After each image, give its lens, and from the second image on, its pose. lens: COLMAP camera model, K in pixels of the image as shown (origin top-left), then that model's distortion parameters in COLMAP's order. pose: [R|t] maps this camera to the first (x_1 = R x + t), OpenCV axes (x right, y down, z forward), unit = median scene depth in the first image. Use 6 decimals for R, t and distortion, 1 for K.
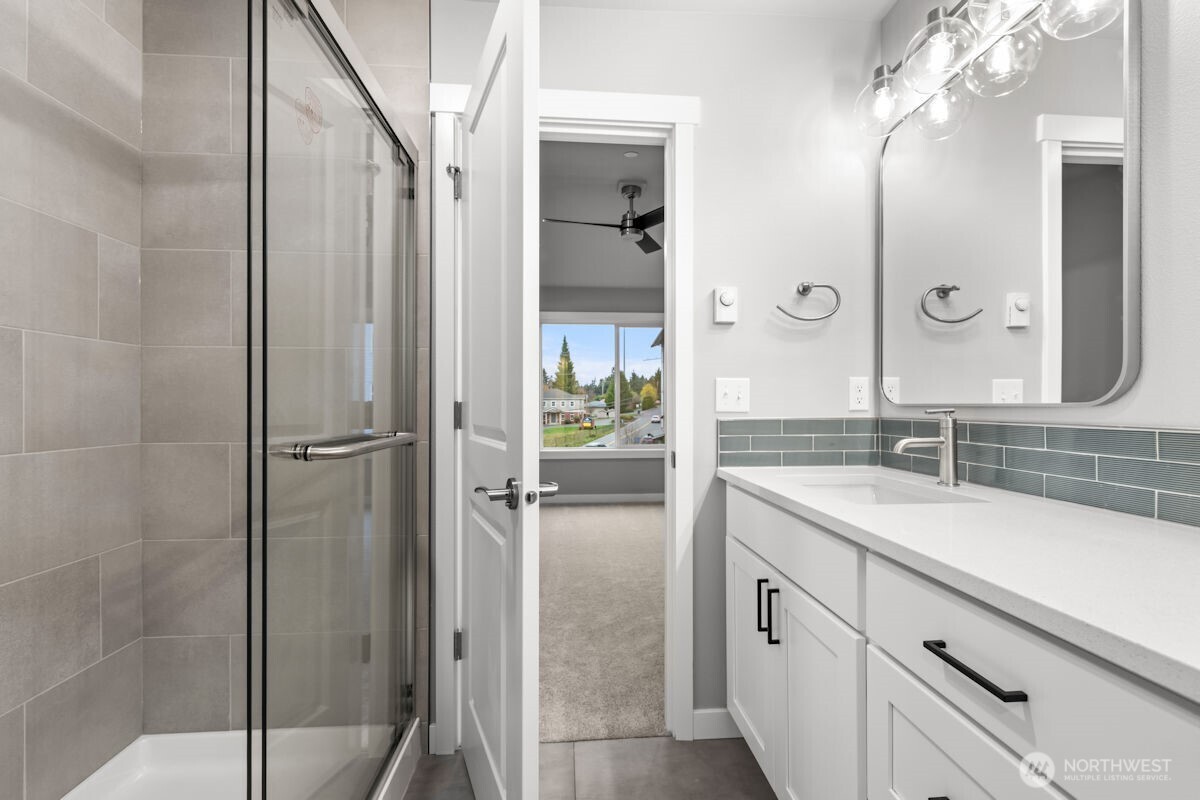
lens RADIAL K [[508.9, 0, 603.7], [0, 508.9, 405.5], [0, 0, 1]] dist [-0.000554, 0.000020]
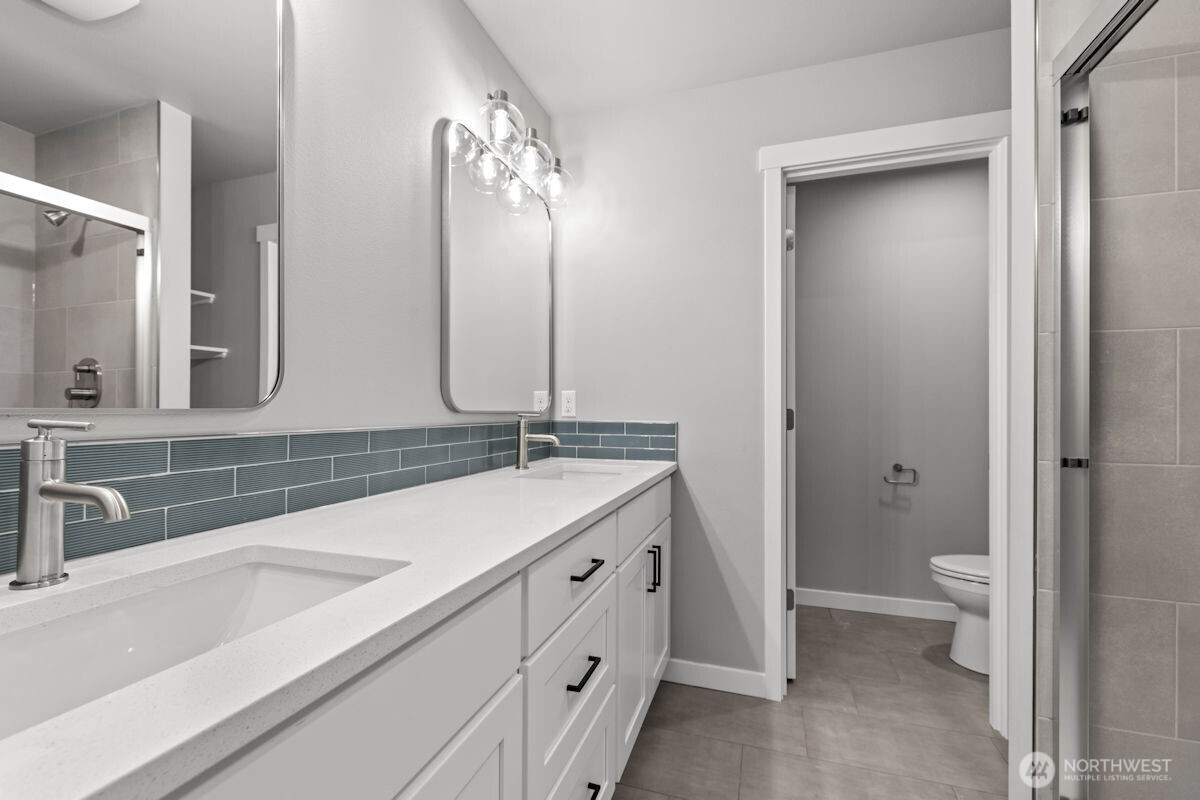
lens RADIAL K [[508.9, 0, 603.7], [0, 508.9, 405.5], [0, 0, 1]] dist [-0.000554, 0.000020]
pose [[-0.920149, 0.011252, 0.391407, 0.020654], [0.008289, 0.999923, -0.009259, 0.003307], [-0.391481, -0.005275, -0.920171, 1.573311]]
